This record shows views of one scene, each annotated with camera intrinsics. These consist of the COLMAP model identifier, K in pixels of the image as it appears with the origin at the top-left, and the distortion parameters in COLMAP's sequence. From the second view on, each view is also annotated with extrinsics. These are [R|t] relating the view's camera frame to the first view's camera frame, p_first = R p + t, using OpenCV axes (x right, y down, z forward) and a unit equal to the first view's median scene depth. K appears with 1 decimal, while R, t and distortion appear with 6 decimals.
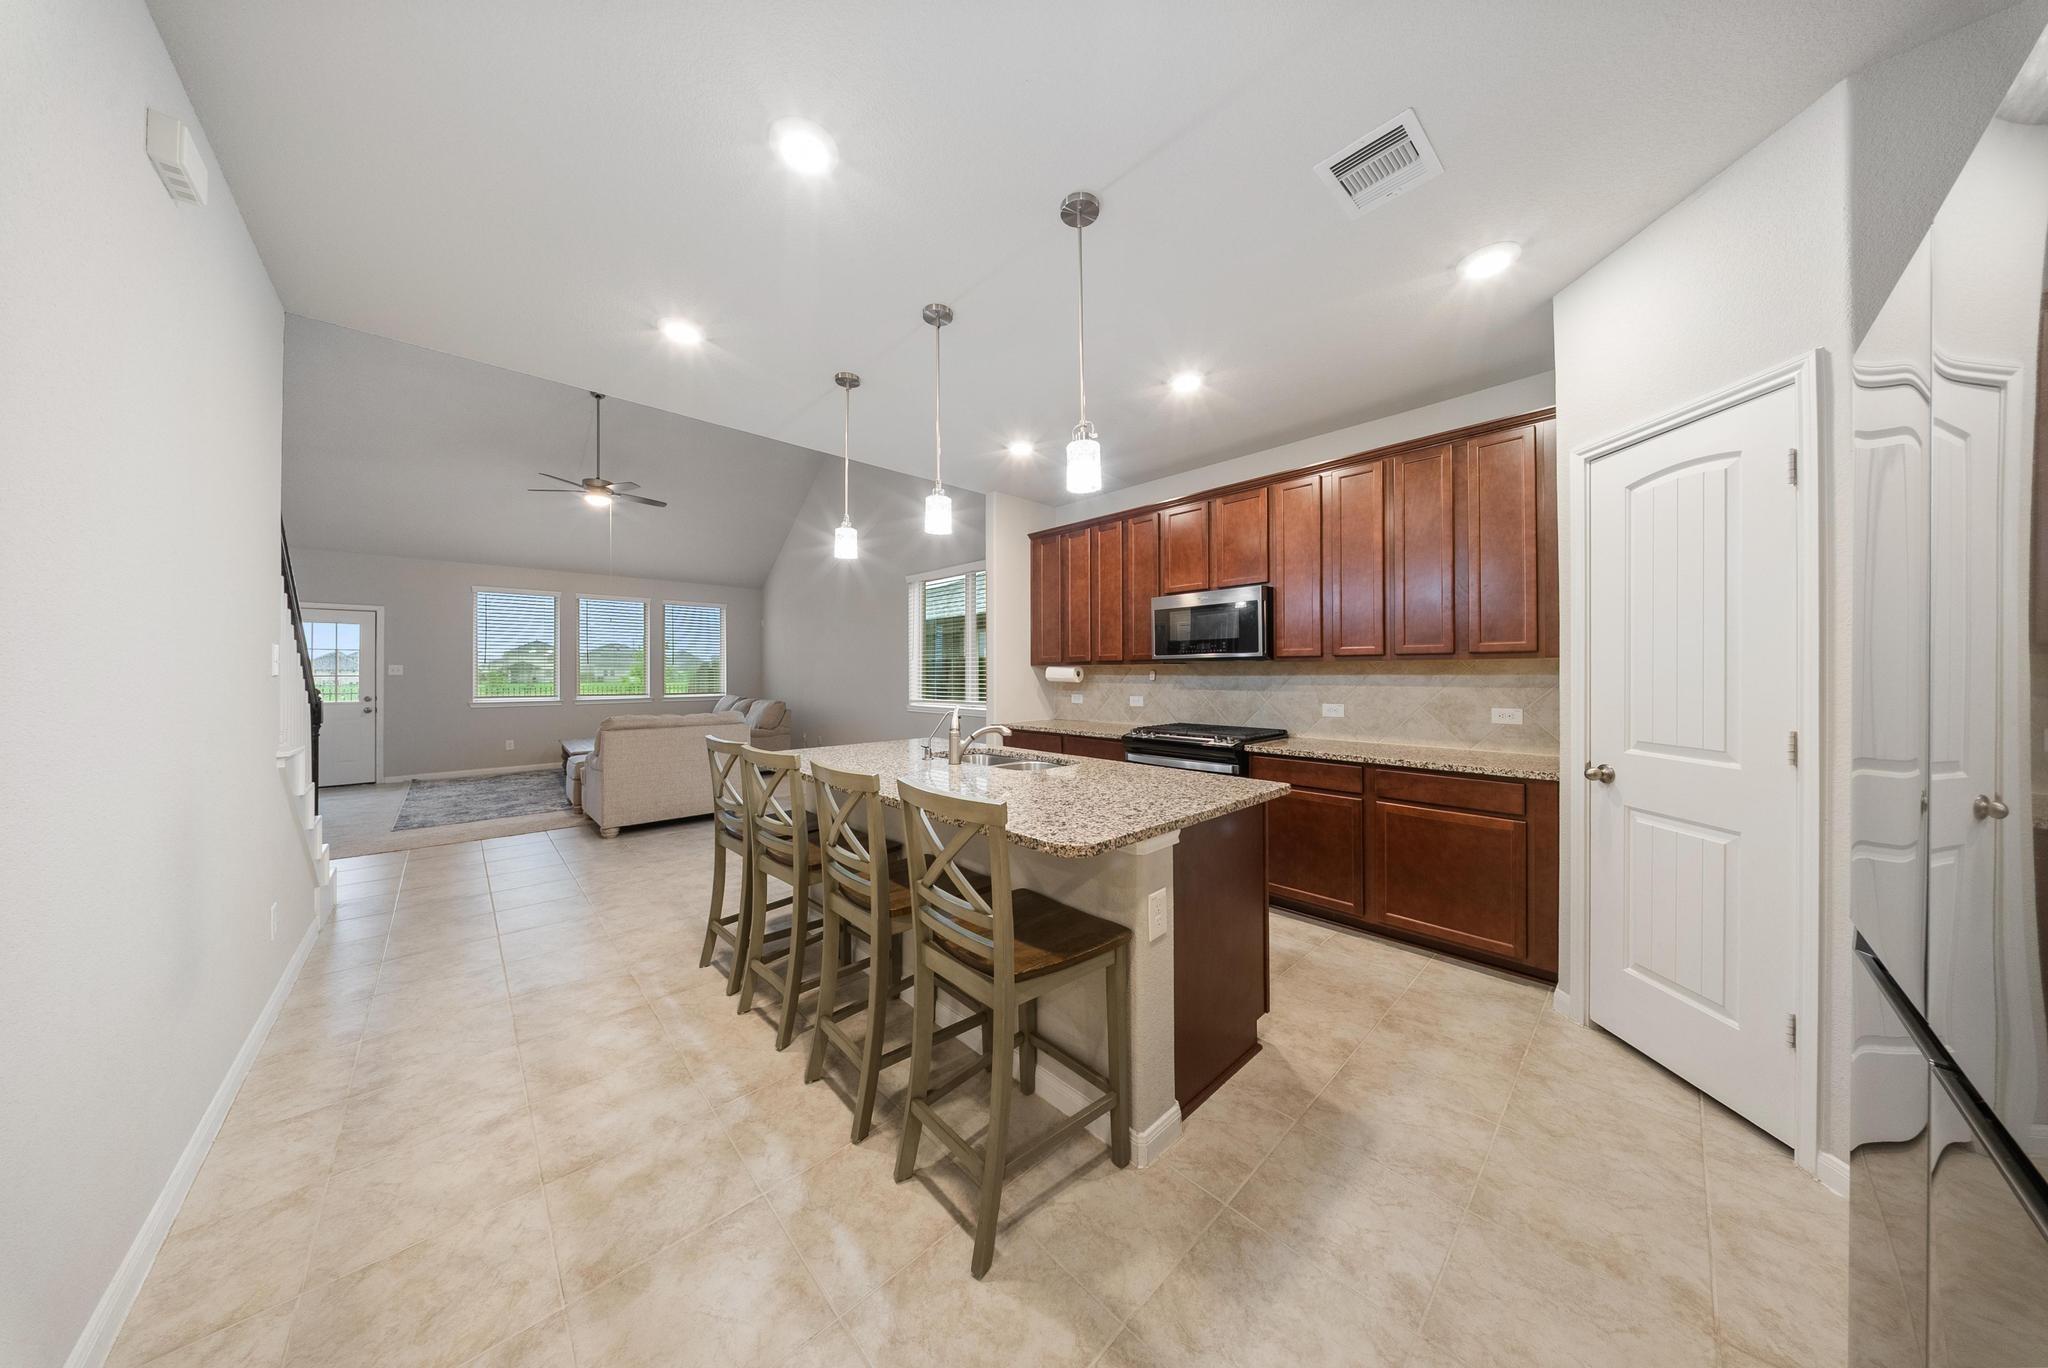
lens RADIAL K [[602.9, 0, 1024.0], [0, 602.9, 684.0], [0, 0, 1]] dist [-0.000265, -0.000006]
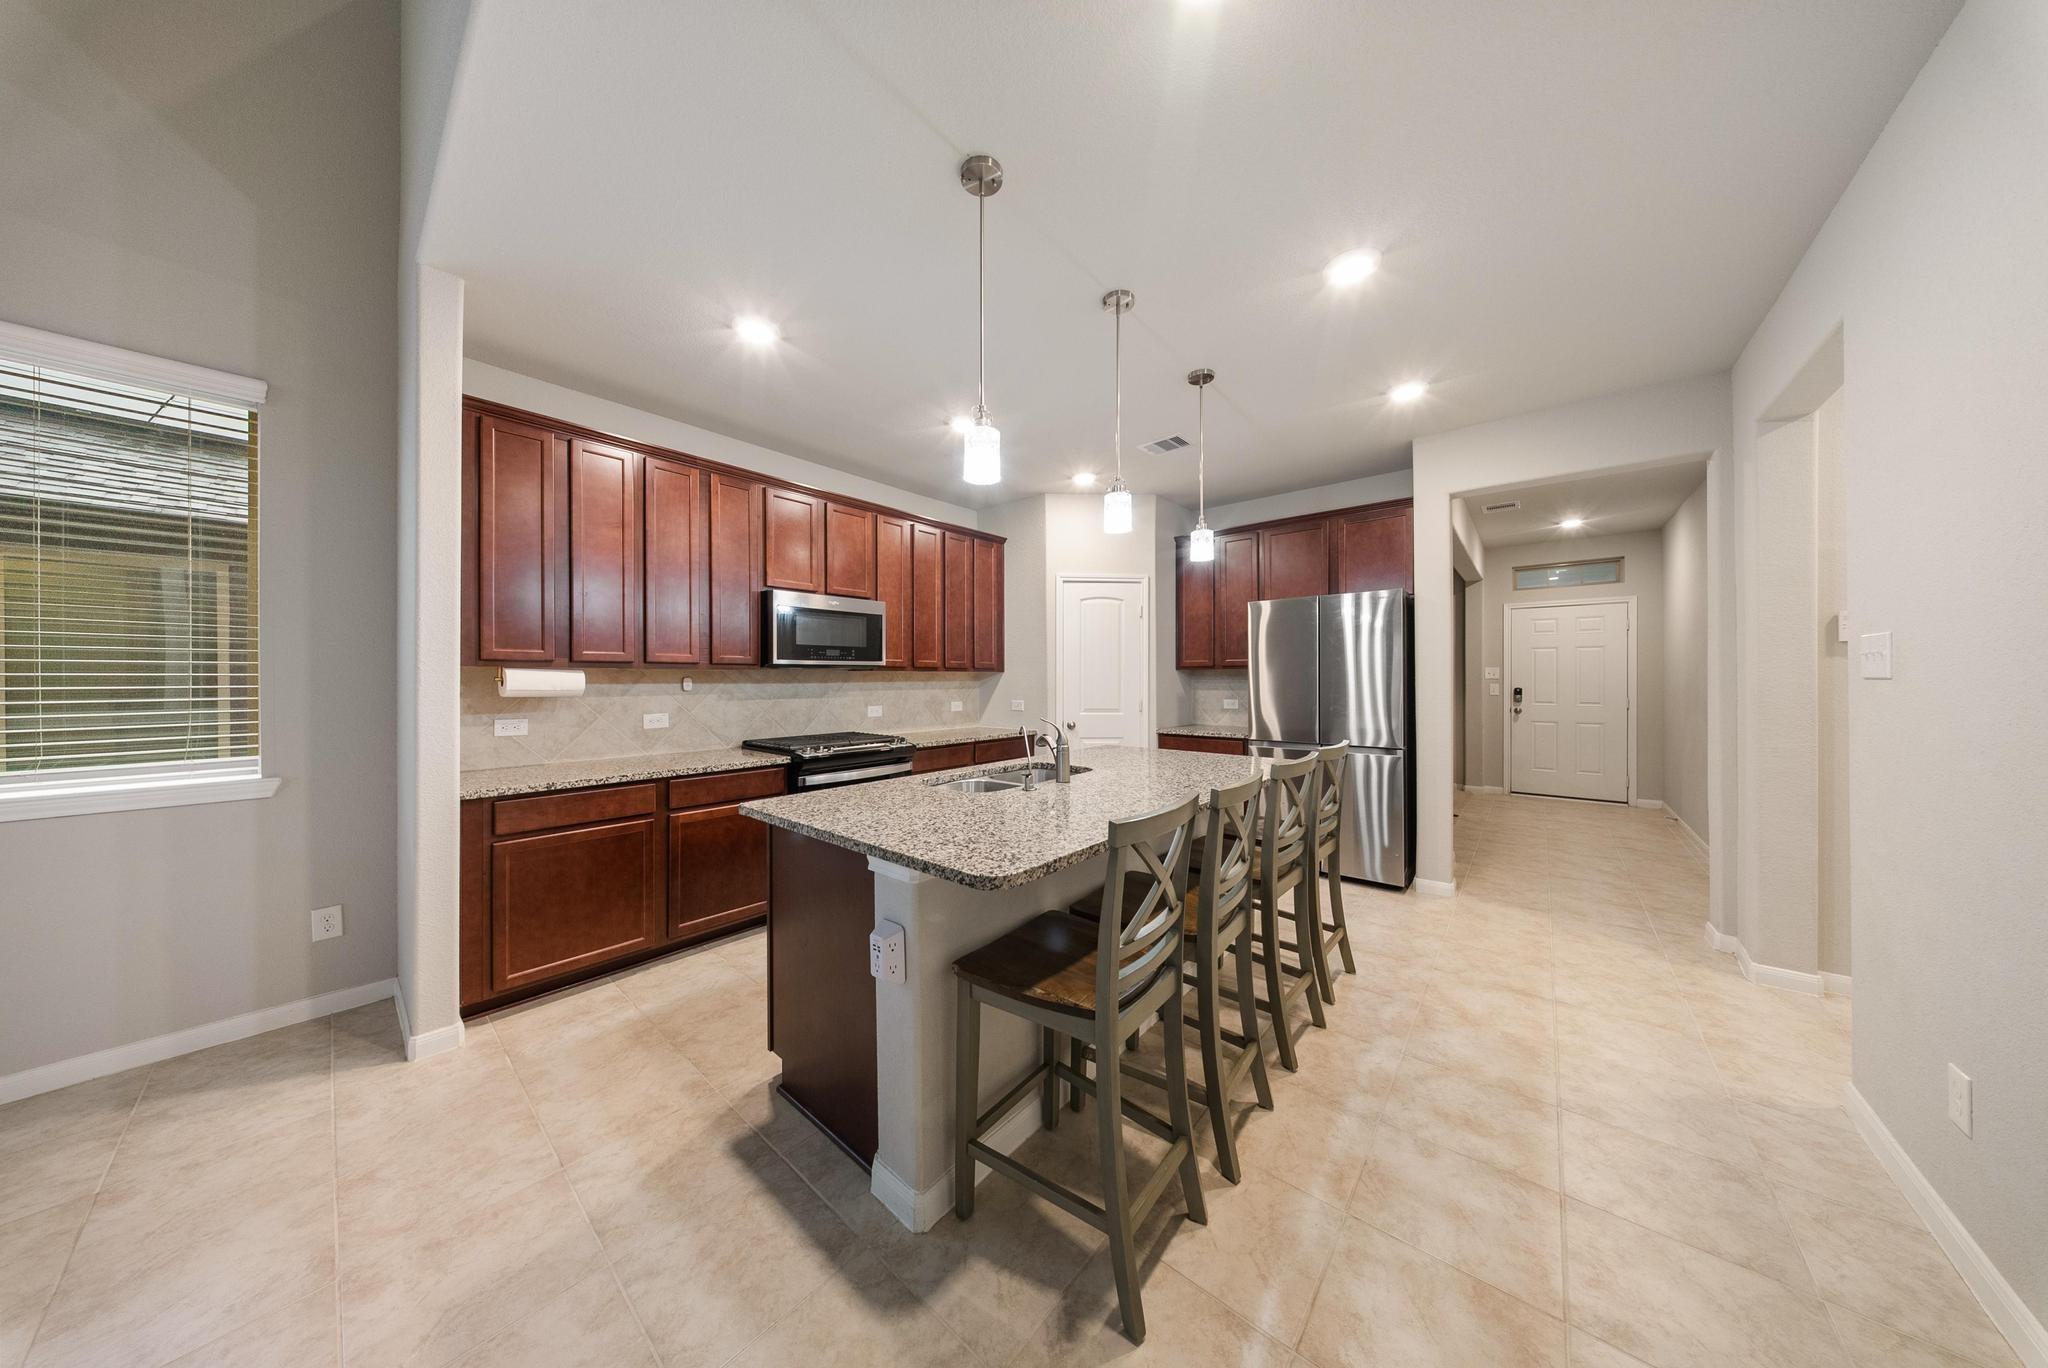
lens RADIAL K [[603.4, 0, 1030.8], [0, 603.4, 650.9], [0, 0, 1]] dist [-0.000144, -0.000027]
pose [[-0.109325, 0.053868, 0.992545, -0.752677], [0.027175, 0.998319, -0.051188, -0.007199], [-0.993635, 0.021376, -0.110605, 0.849763]]
